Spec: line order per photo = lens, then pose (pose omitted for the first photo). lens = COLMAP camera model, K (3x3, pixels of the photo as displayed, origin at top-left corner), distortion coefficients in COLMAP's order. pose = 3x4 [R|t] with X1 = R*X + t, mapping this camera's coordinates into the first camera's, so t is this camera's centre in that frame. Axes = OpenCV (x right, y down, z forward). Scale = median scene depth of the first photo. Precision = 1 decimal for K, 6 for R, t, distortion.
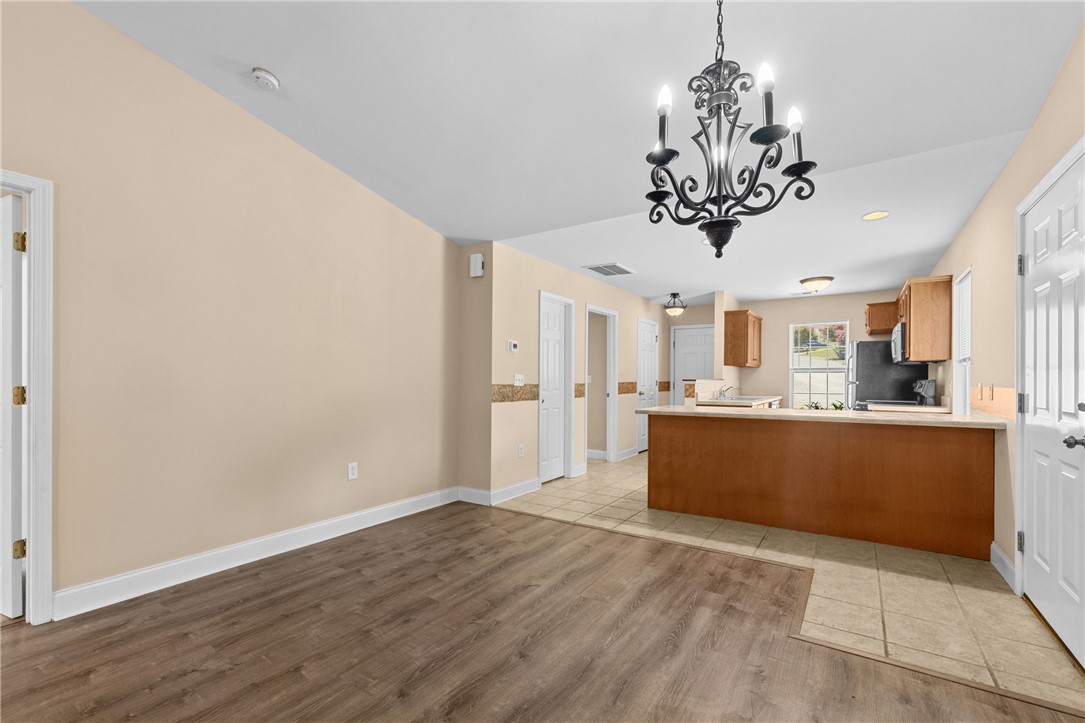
lens RADIAL K [[467.7, 0, 534.5], [0, 467.7, 383.5], [0, 0, 1]] dist [-0.001509, 0.000582]
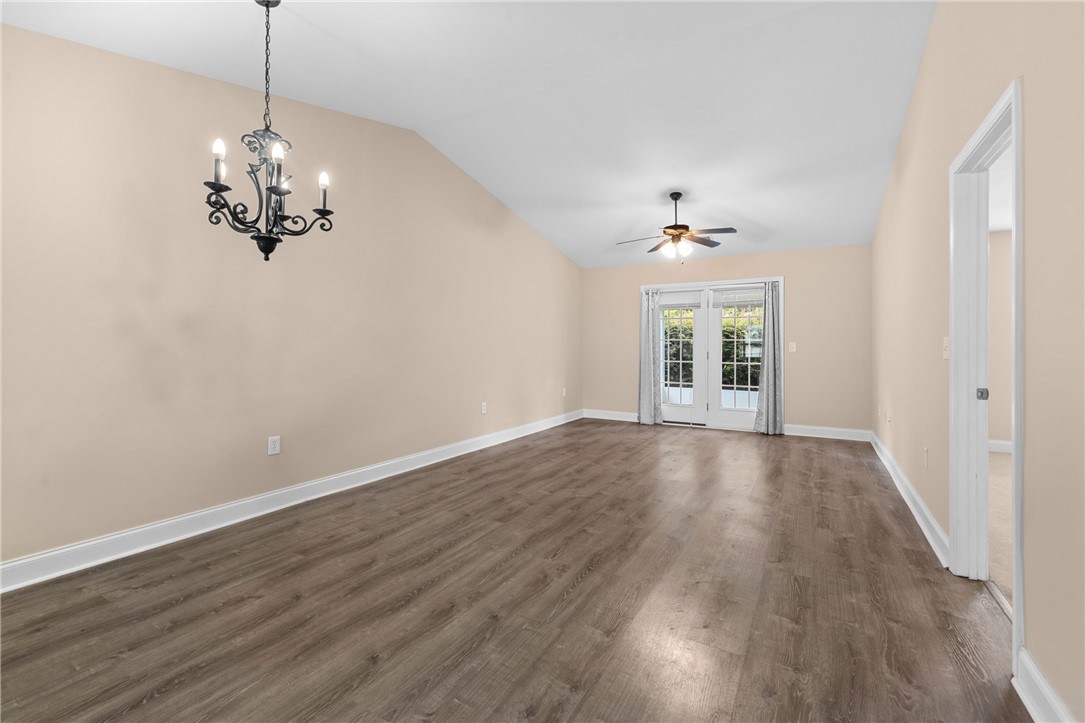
lens RADIAL K [[467.7, 0, 536.2], [0, 467.7, 348.6], [0, 0, 1]] dist [-0.001509, 0.000582]
pose [[-0.997904, -0.006074, -0.064423, -0.180675], [-0.006981, 0.999879, 0.013873, -0.010092], [0.064331, 0.014294, -0.997826, 1.266419]]
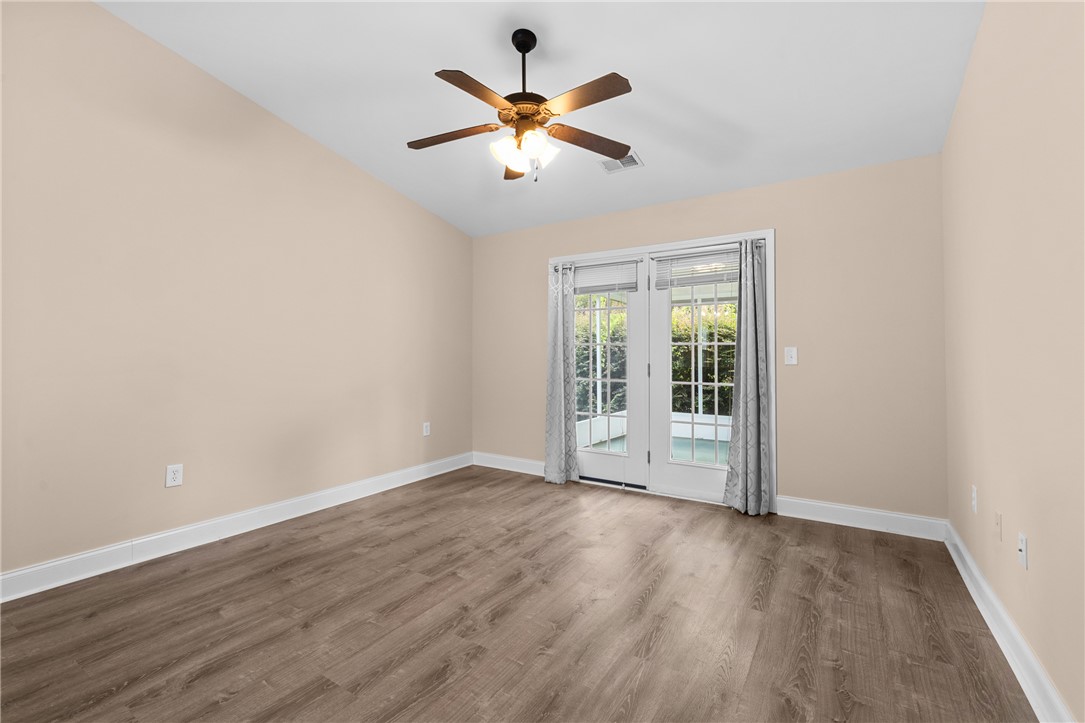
lens RADIAL K [[467.7, 0, 537.5], [0, 467.7, 350.3], [0, 0, 1]] dist [-0.001509, 0.000582]
pose [[-0.999843, -0.003501, -0.017349, -0.820044], [-0.003561, 0.999988, 0.003427, -0.011048], [0.017336, 0.003488, -0.999844, 0.388546]]
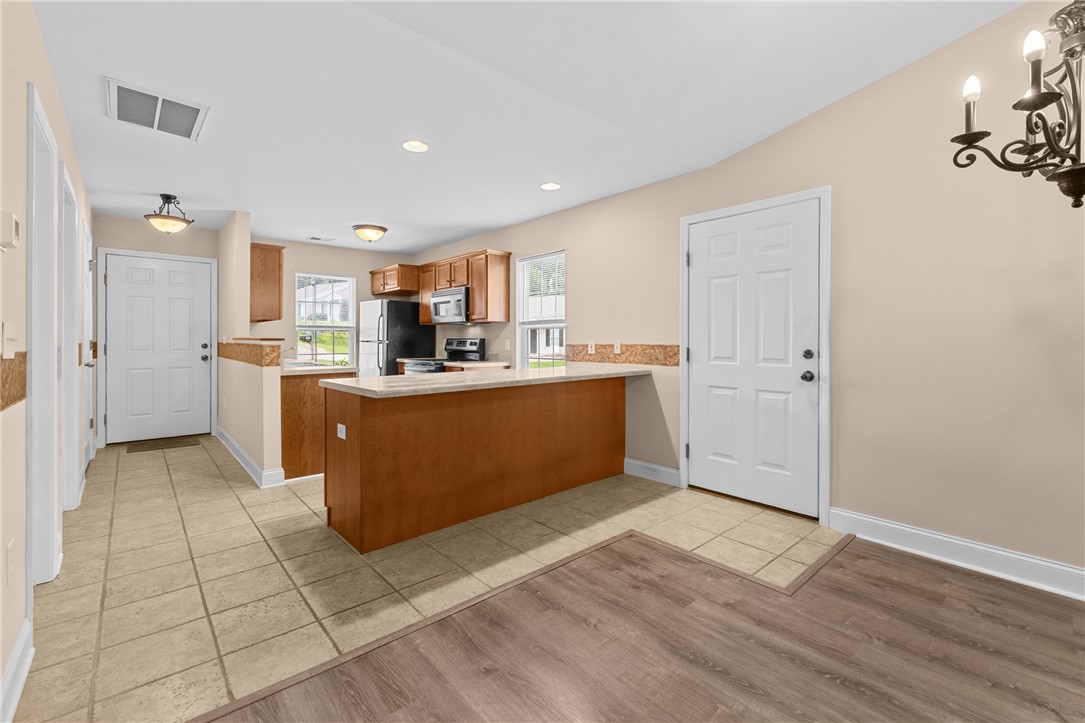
lens RADIAL K [[467.7, 0, 540.7], [0, 467.7, 342.7], [0, 0, 1]] dist [-0.001509, 0.000582]
pose [[0.245093, -0.008659, 0.969461, -0.393620], [0.009392, 0.999934, 0.006557, -0.005951], [-0.969454, 0.007498, 0.245158, 0.915159]]
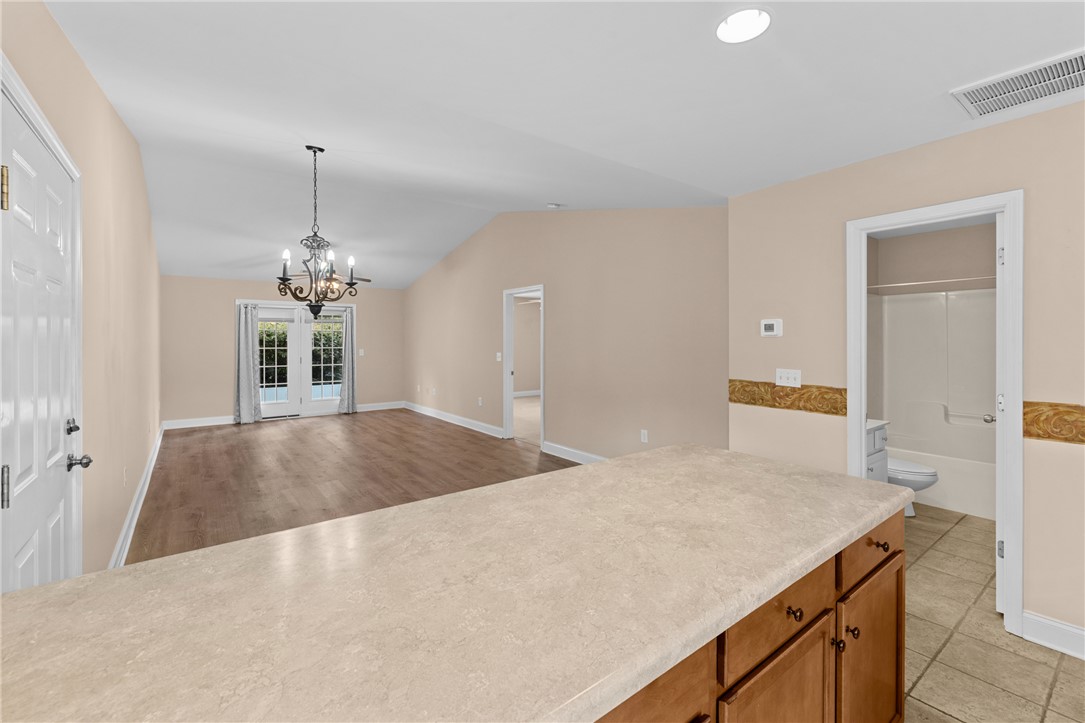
lens RADIAL K [[467.7, 0, 544.8], [0, 467.7, 341.8], [0, 0, 1]] dist [-0.001509, 0.000582]
pose [[-0.317727, 0.001903, -0.948180, 1.110859], [-0.008484, 0.999952, 0.004850, -0.091558], [0.948144, 0.009585, -0.317696, 1.400061]]
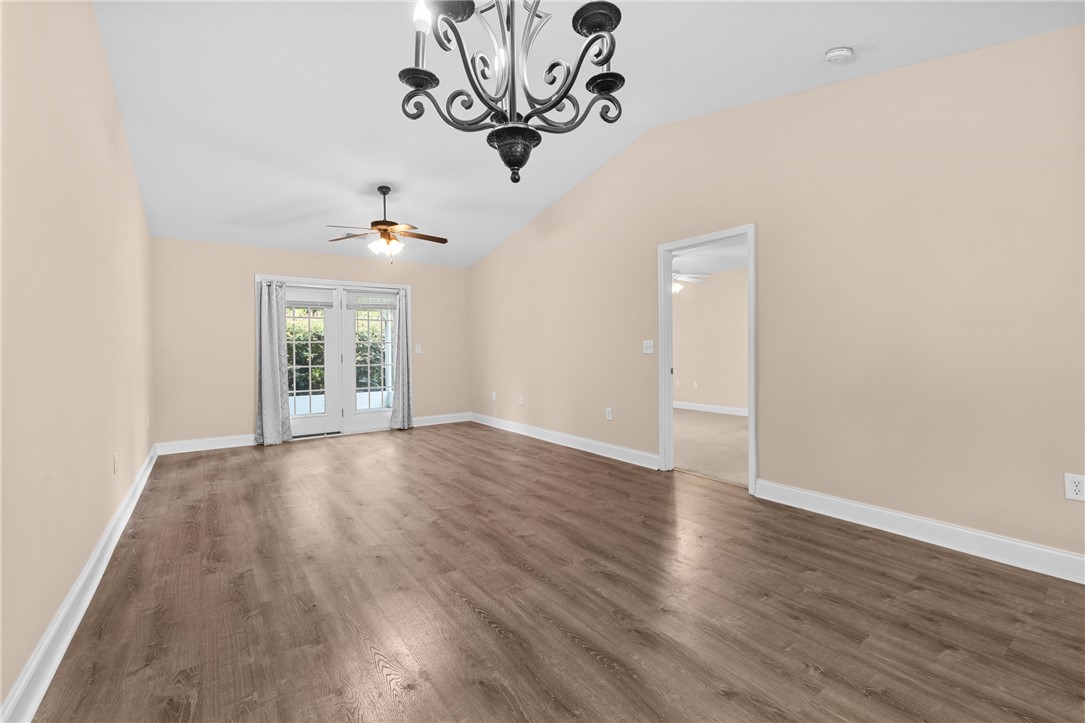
lens RADIAL K [[467.7, 0, 542.7], [0, 467.7, 348.4], [0, 0, 1]] dist [-0.001509, 0.000582]
pose [[-0.342614, 0.002181, -0.939474, 0.551928], [0.000139, 0.999997, 0.002271, -0.002167], [0.939476, 0.000647, -0.342613, 0.654598]]
